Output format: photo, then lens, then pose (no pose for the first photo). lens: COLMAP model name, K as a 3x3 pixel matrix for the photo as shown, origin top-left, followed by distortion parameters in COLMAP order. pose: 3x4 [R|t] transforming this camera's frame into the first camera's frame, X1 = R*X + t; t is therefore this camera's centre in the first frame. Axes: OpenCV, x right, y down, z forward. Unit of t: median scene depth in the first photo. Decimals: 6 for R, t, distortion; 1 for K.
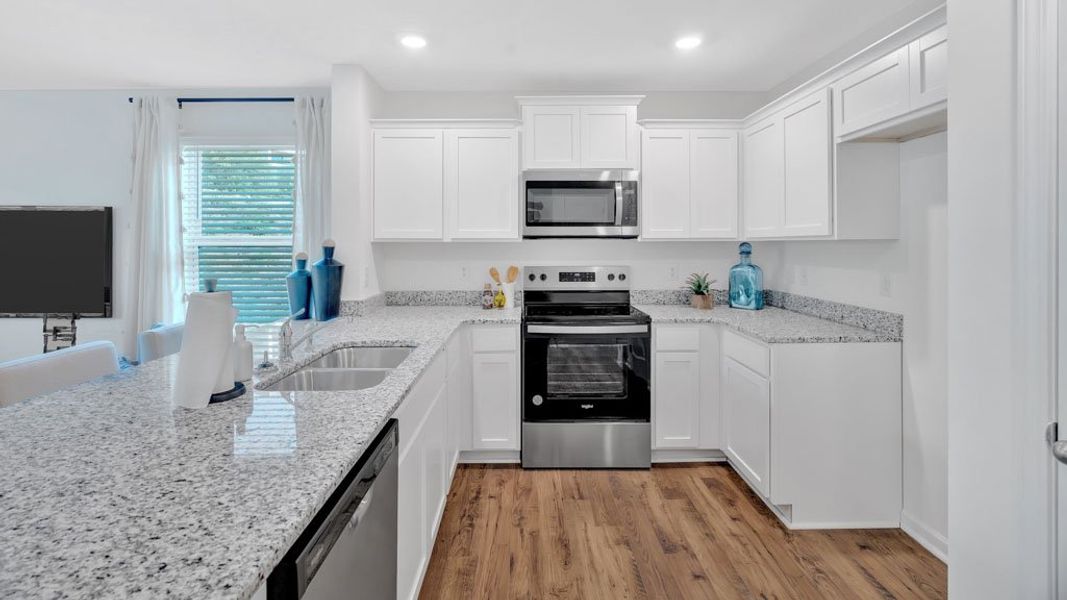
lens RADIAL K [[481.3, 0, 531.5], [0, 481.3, 243.6], [0, 0, 1]] dist [-0.013444, 0.011560]
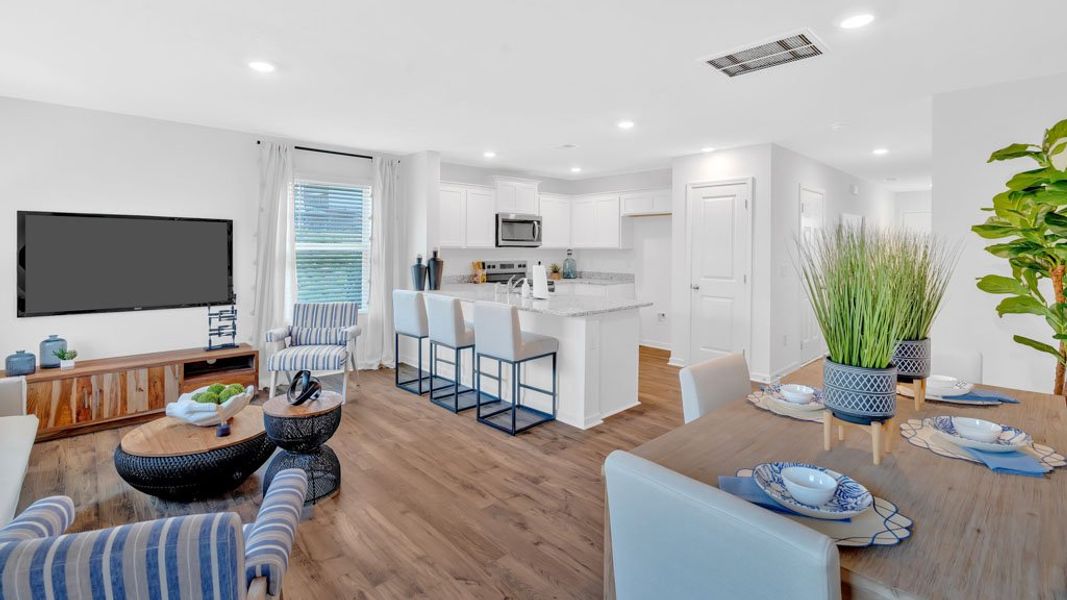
lens RADIAL K [[482.8, 0, 518.6], [0, 482.8, 251.7], [0, 0, 1]] dist [-0.000703, 0.000041]
pose [[0.742233, 0.000778, 0.670141, -1.285399], [-0.006140, 0.999965, 0.005640, -0.002261], [-0.670114, -0.008301, 0.742212, -0.542030]]
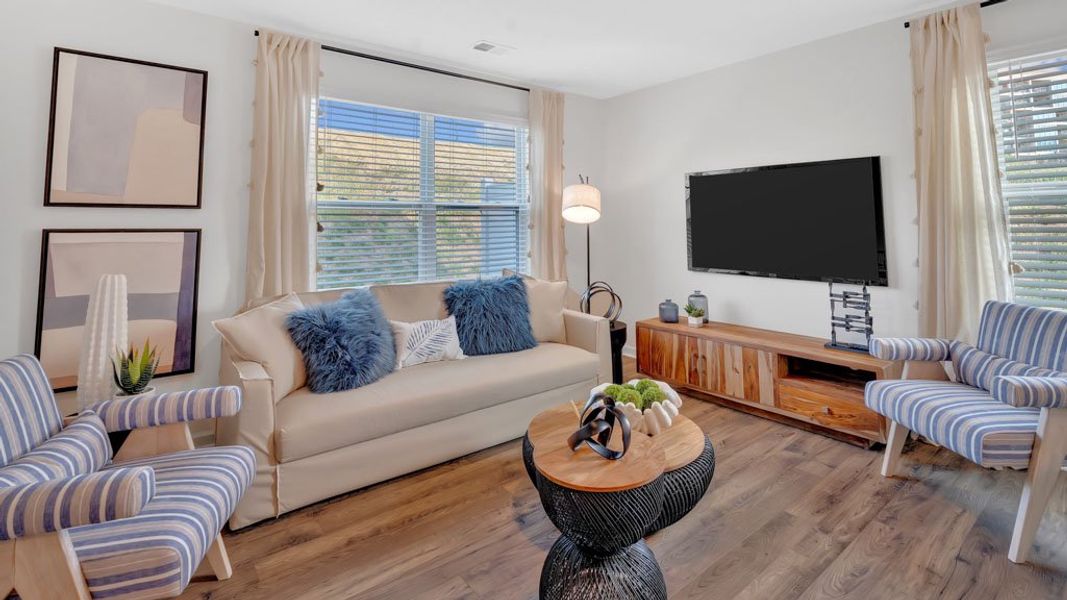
lens RADIAL K [[493.4, 0, 545.0], [0, 493.4, 187.9], [0, 0, 1]] dist [-0.002570, -0.000944]
pose [[0.630302, -0.064099, -0.773700, -0.628323], [0.008988, 0.997121, -0.075287, 0.045314], [0.776298, 0.040500, 0.629063, -0.014375]]
